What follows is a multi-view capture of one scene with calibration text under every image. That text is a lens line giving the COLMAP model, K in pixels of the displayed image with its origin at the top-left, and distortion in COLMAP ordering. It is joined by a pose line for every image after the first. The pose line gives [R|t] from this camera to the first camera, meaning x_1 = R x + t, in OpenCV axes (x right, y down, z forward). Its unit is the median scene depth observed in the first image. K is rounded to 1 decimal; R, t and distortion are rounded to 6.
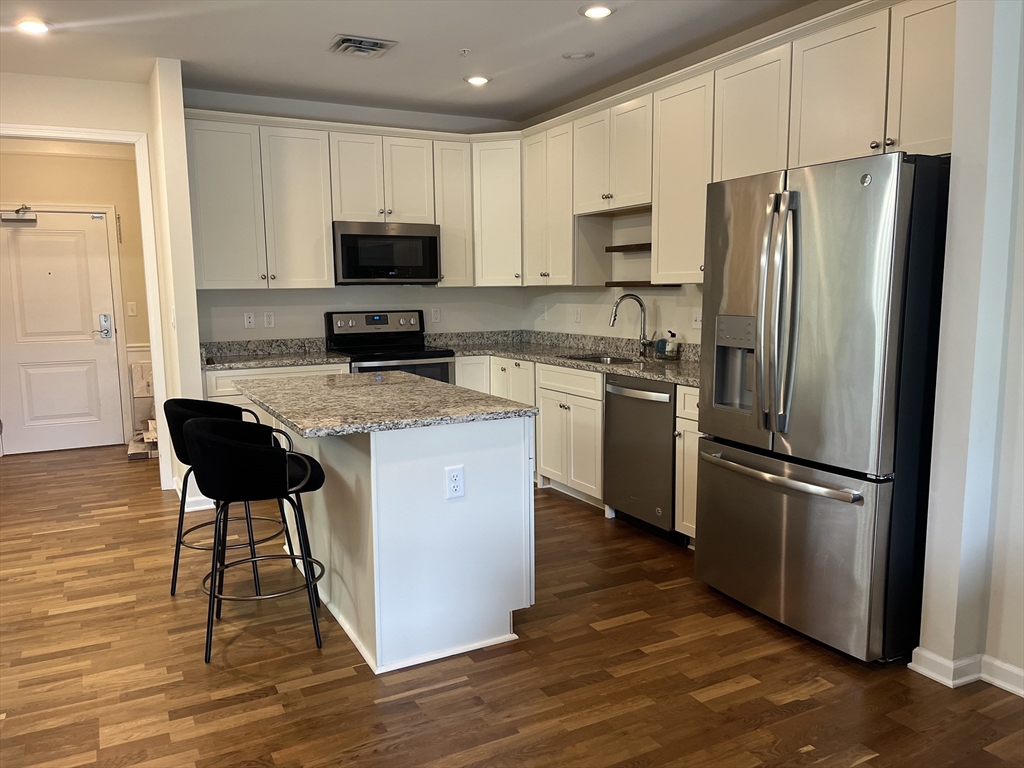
lens RADIAL K [[771.8, 0, 511.7], [0, 771.8, 388.2], [0, 0, 1]] dist [0.051826, 0.001178]
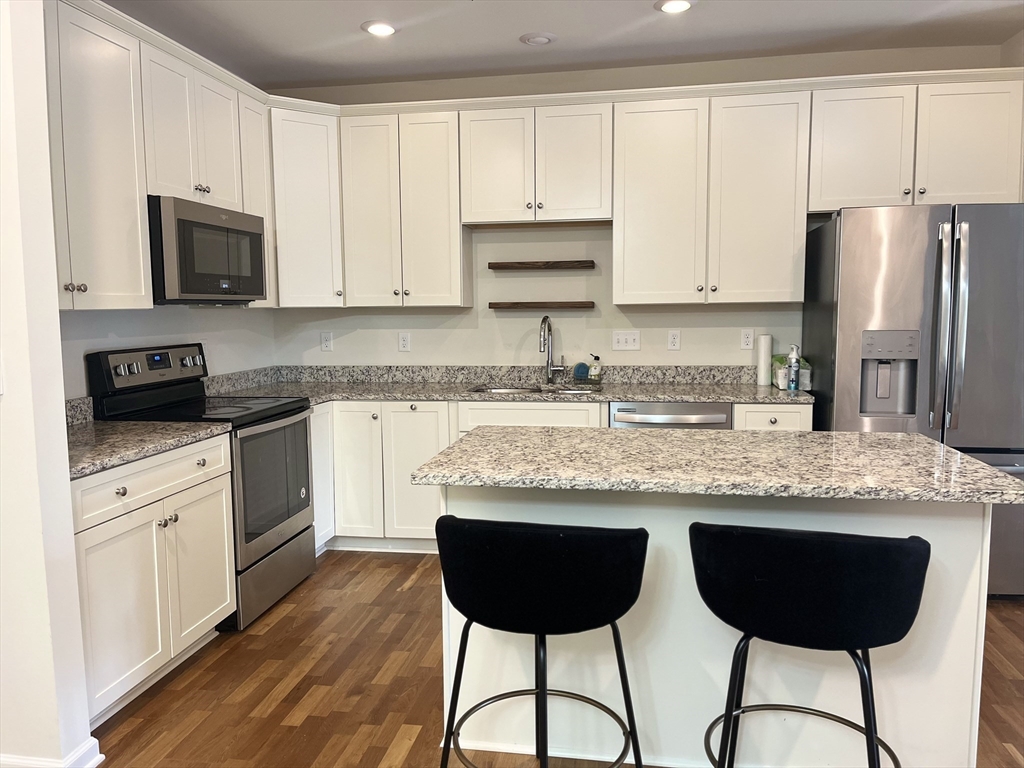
lens RADIAL K [[771.8, 0, 512.1], [0, 771.8, 382.2], [0, 0, 1]] dist [0.051826, 0.001178]
pose [[0.610527, -0.072366, 0.788682, -0.539084], [0.106339, 0.994290, 0.008914, -0.051993], [-0.784824, 0.078425, 0.614736, 0.441773]]
